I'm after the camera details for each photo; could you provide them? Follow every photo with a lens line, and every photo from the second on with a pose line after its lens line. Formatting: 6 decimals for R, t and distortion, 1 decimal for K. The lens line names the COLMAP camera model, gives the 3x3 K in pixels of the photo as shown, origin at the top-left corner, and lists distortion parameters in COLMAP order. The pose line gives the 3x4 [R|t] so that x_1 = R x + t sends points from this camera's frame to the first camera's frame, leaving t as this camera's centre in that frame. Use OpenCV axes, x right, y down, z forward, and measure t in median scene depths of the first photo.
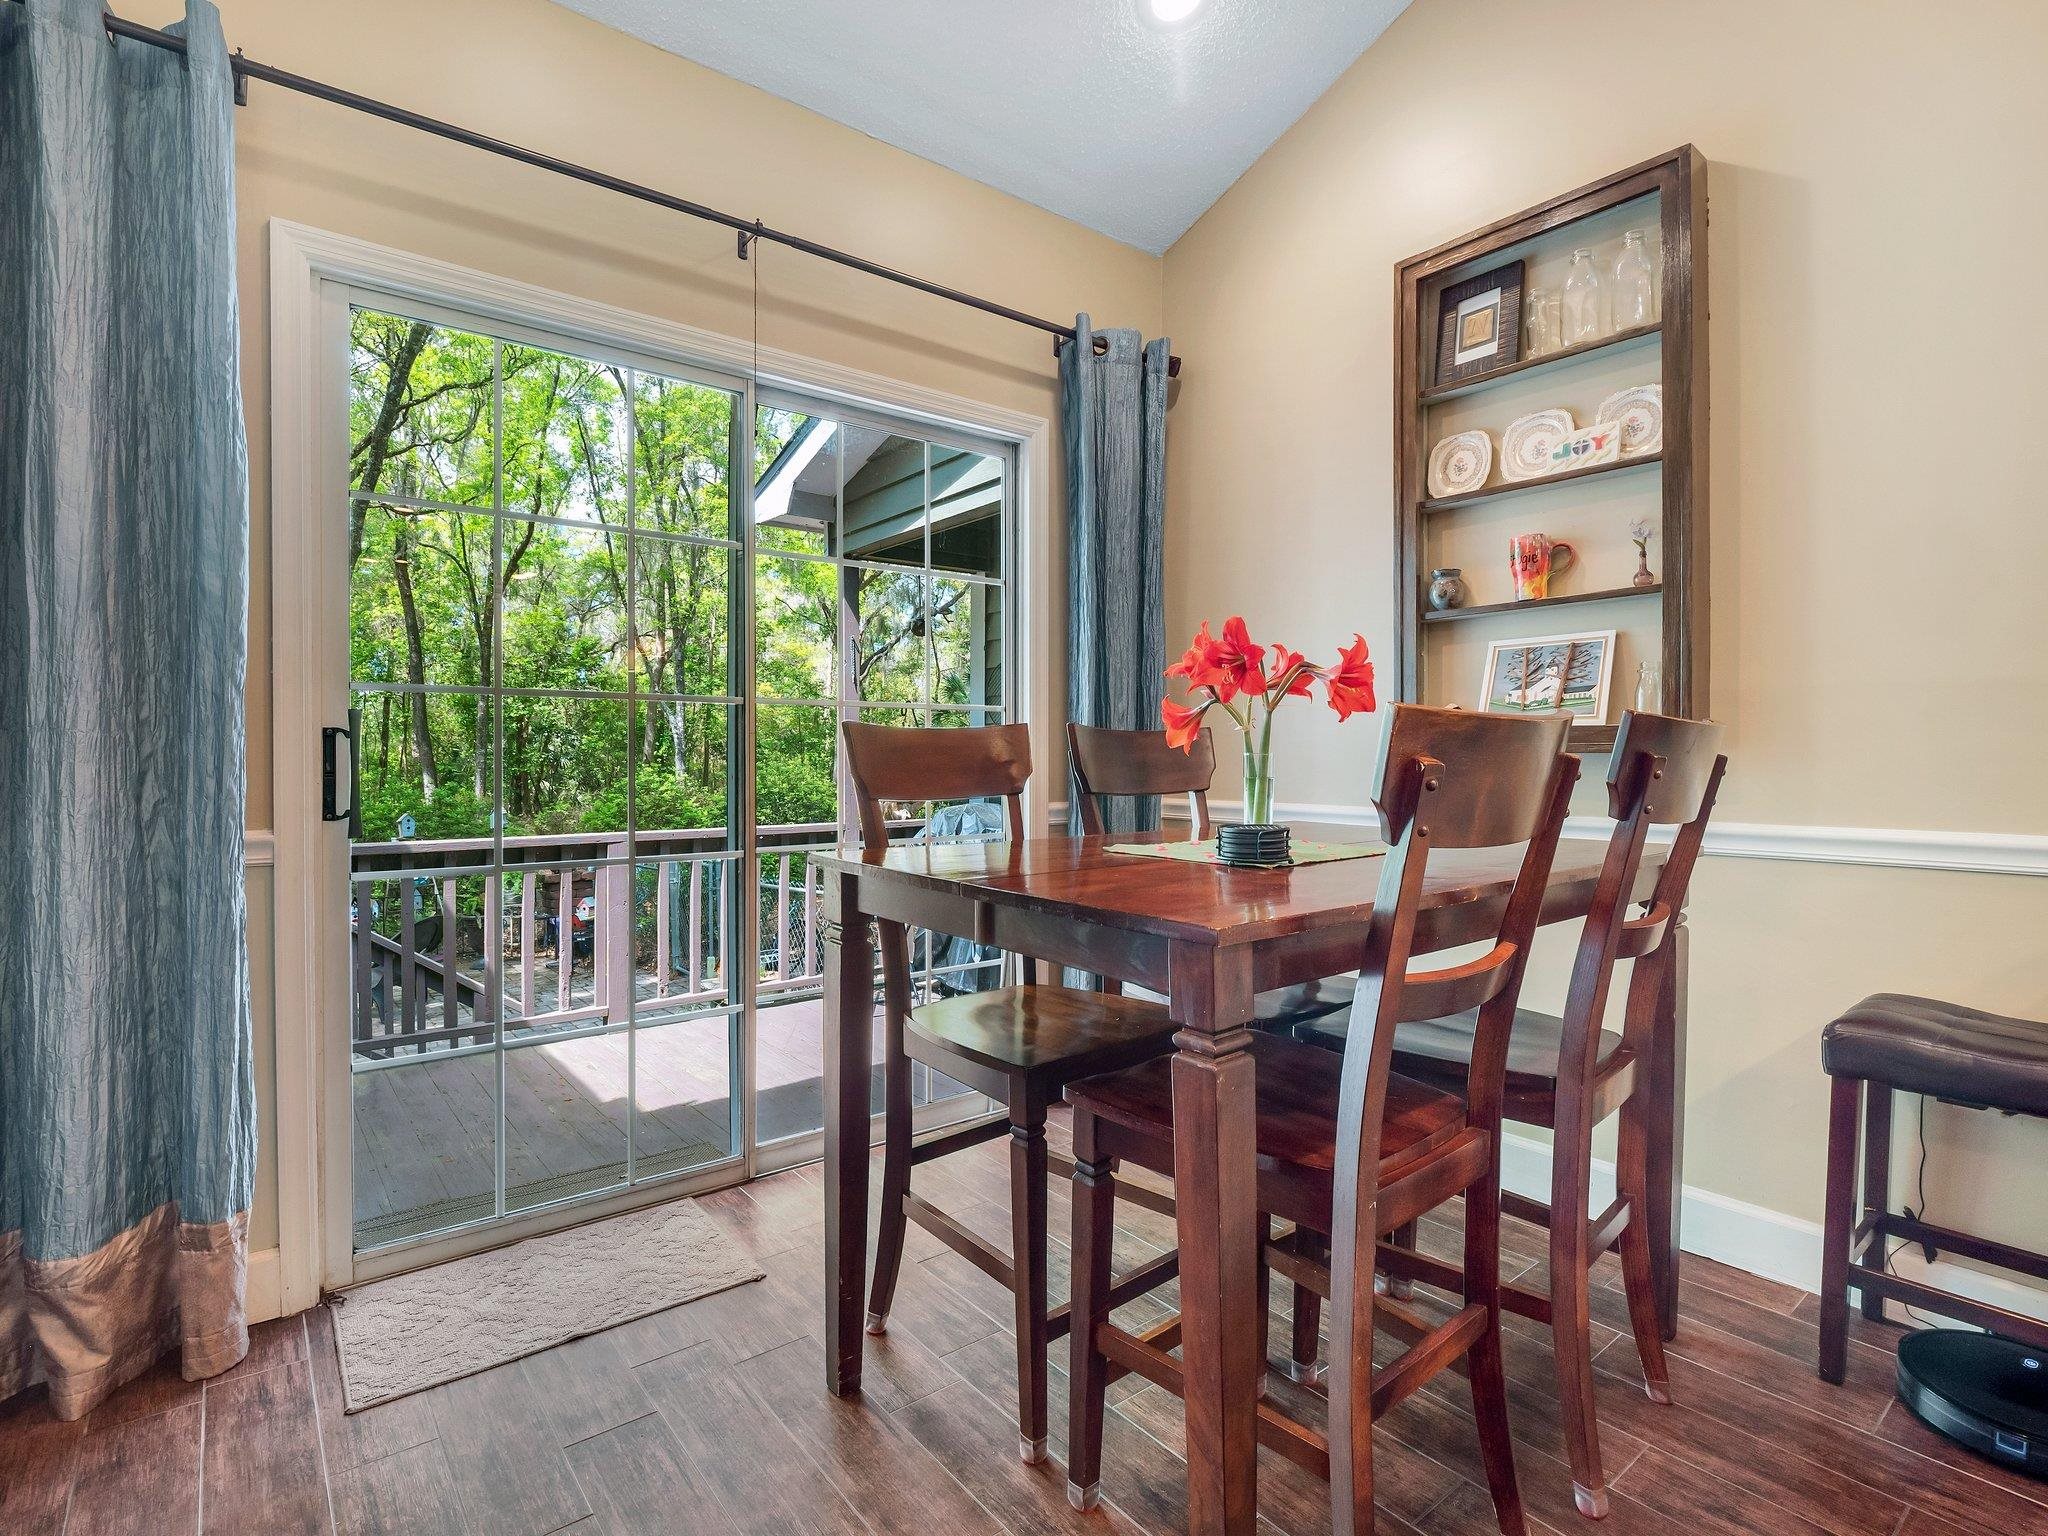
lens RADIAL K [[1046.4, 0, 1017.9], [0, 1046.4, 759.5], [0, 0, 1]] dist [-0.015296, 0.002554]
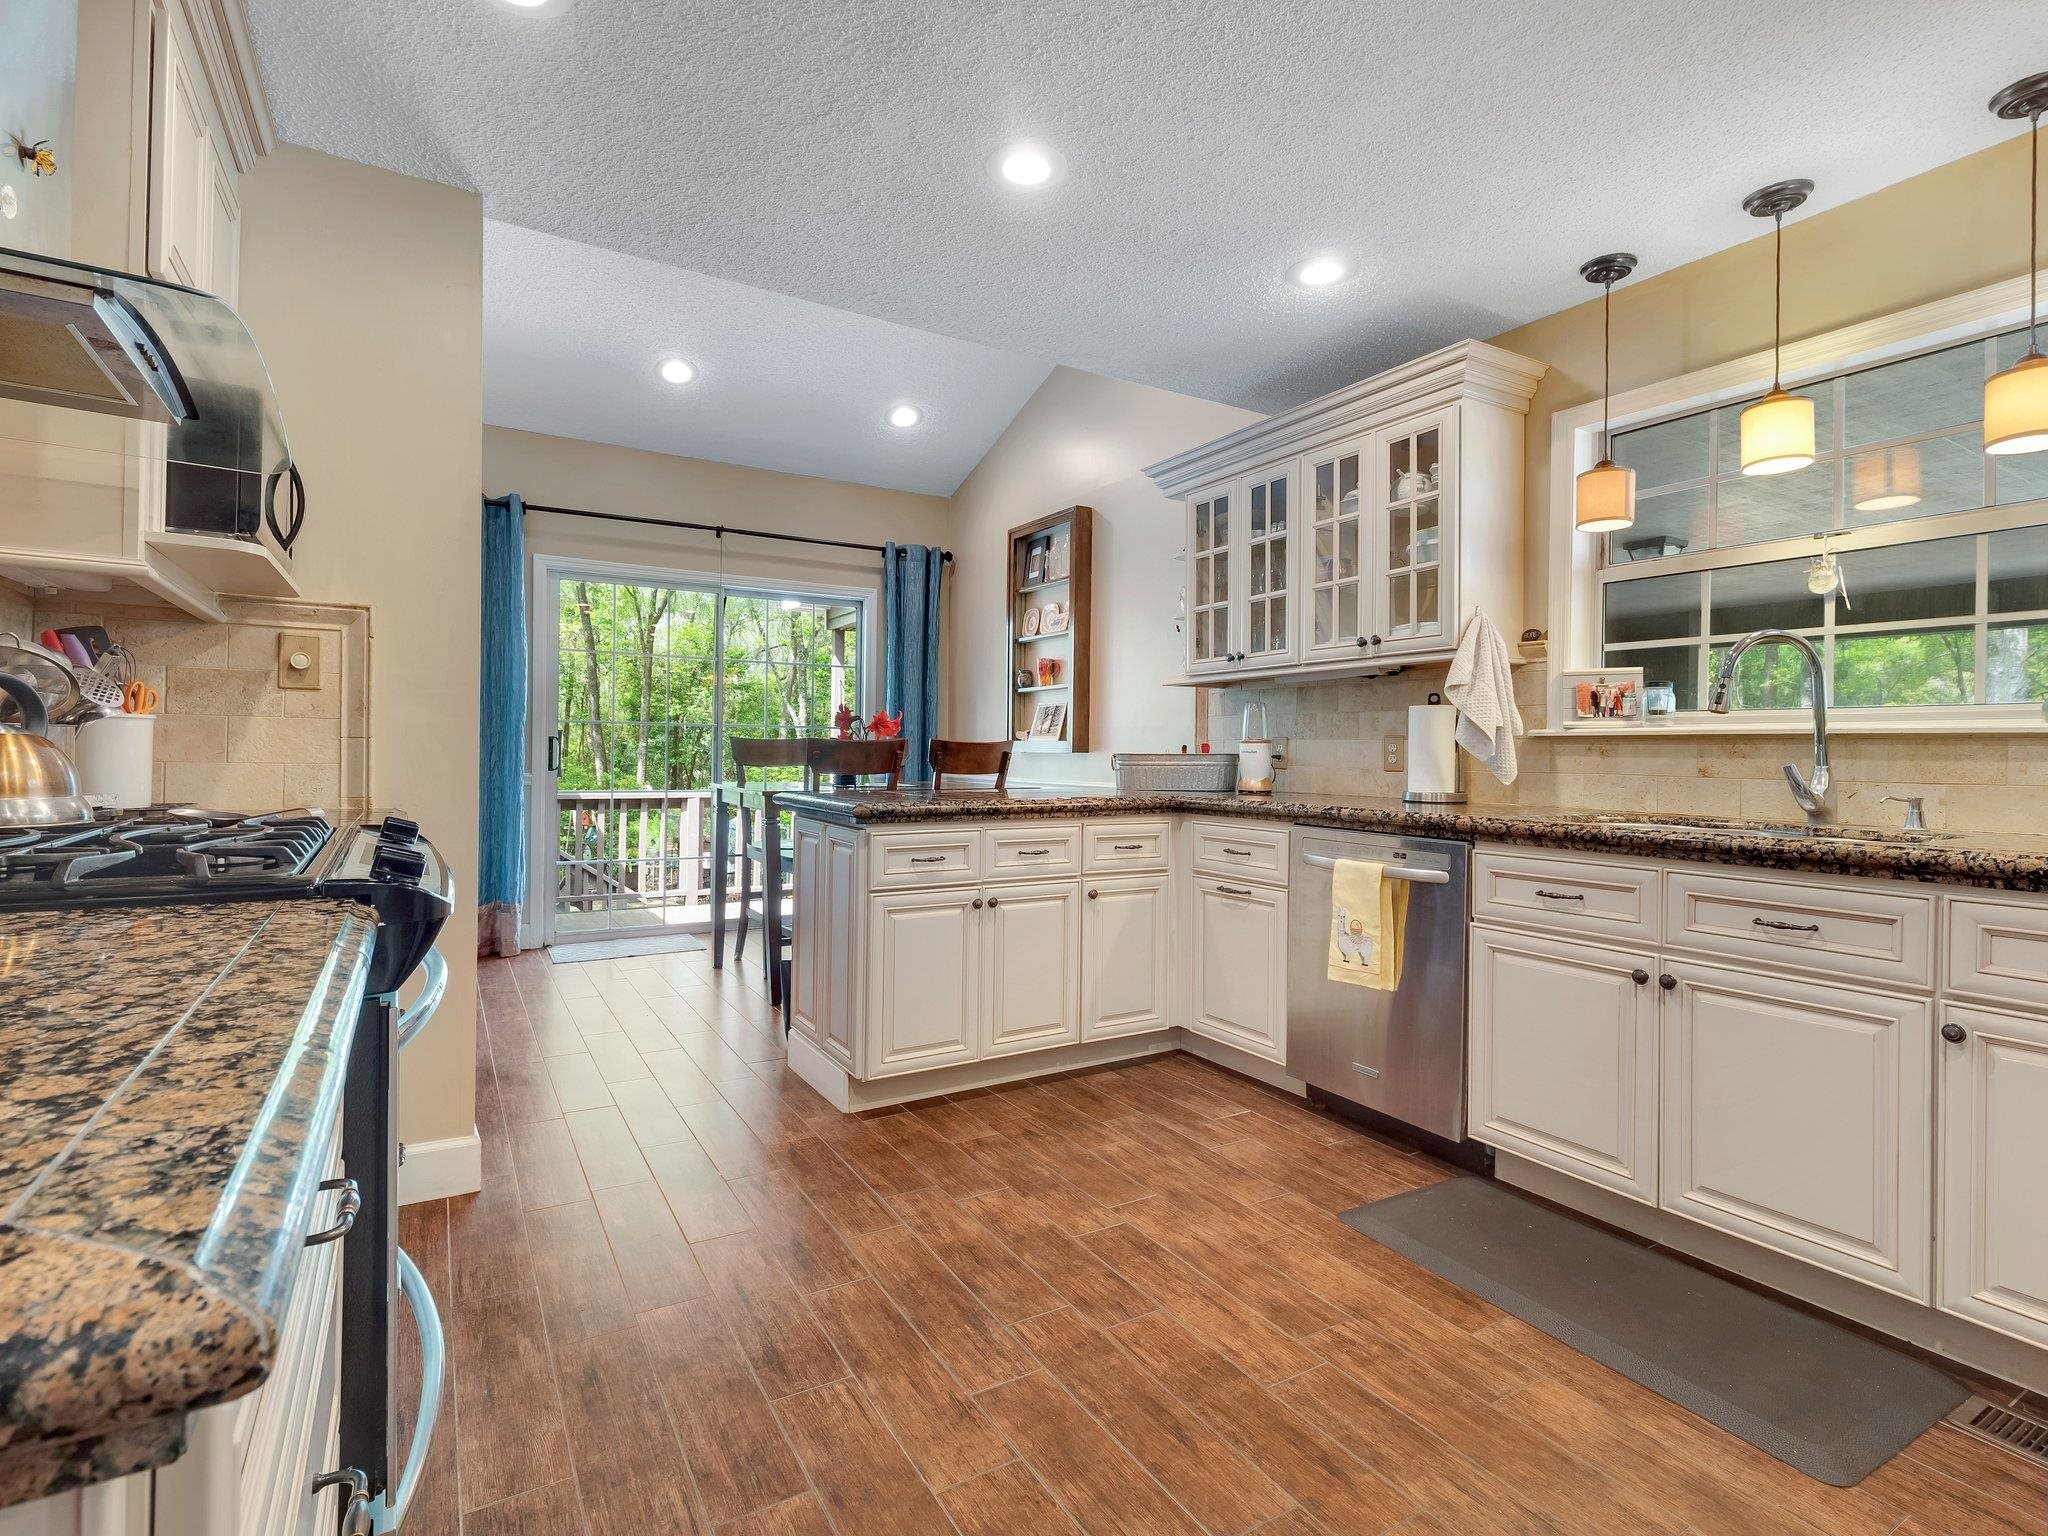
lens RADIAL K [[959.2, 0, 1020.1], [0, 959.2, 759.4], [0, 0, 1]] dist [0.001751, -0.004534]
pose [[0.994351, 0.016632, -0.104832, 0.624567], [-0.016556, 0.999862, 0.001595, 0.003115], [0.104844, 0.000150, 0.994489, -1.038132]]
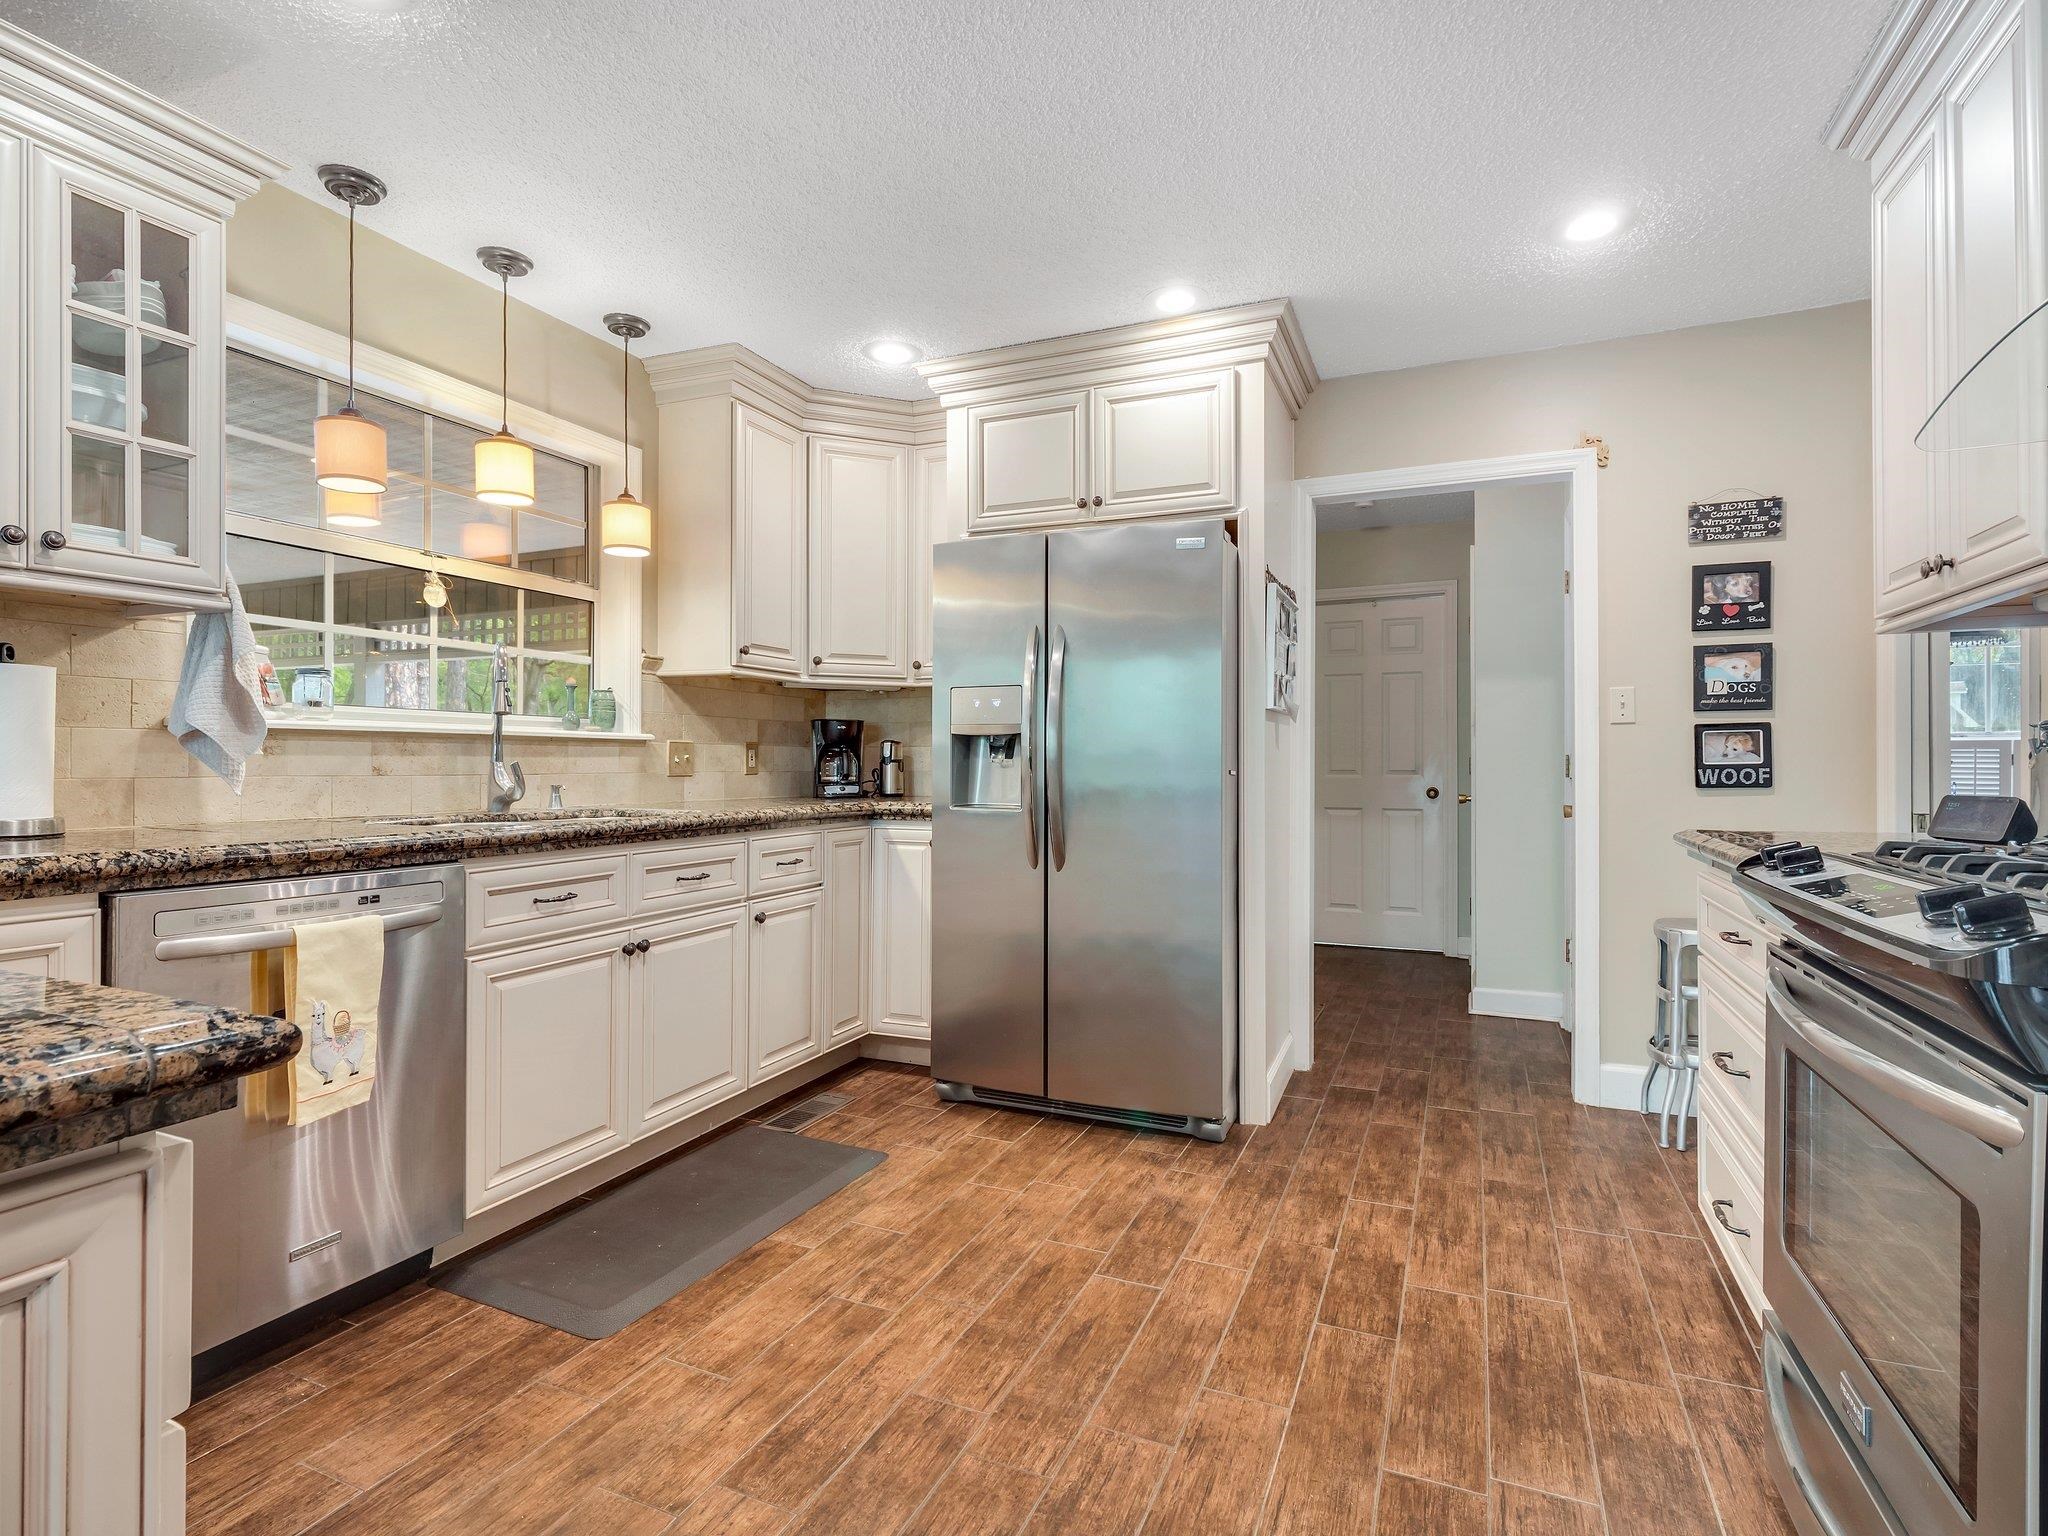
lens RADIAL K [[959.2, 0, 1025.8], [0, 959.2, 766.3], [0, 0, 1]] dist [0.001751, -0.004534]
pose [[-0.460863, -0.002480, 0.887468, 0.083235], [0.004365, 0.999978, 0.005061, 0.000176], [-0.887461, 0.006206, -0.460841, -0.116017]]
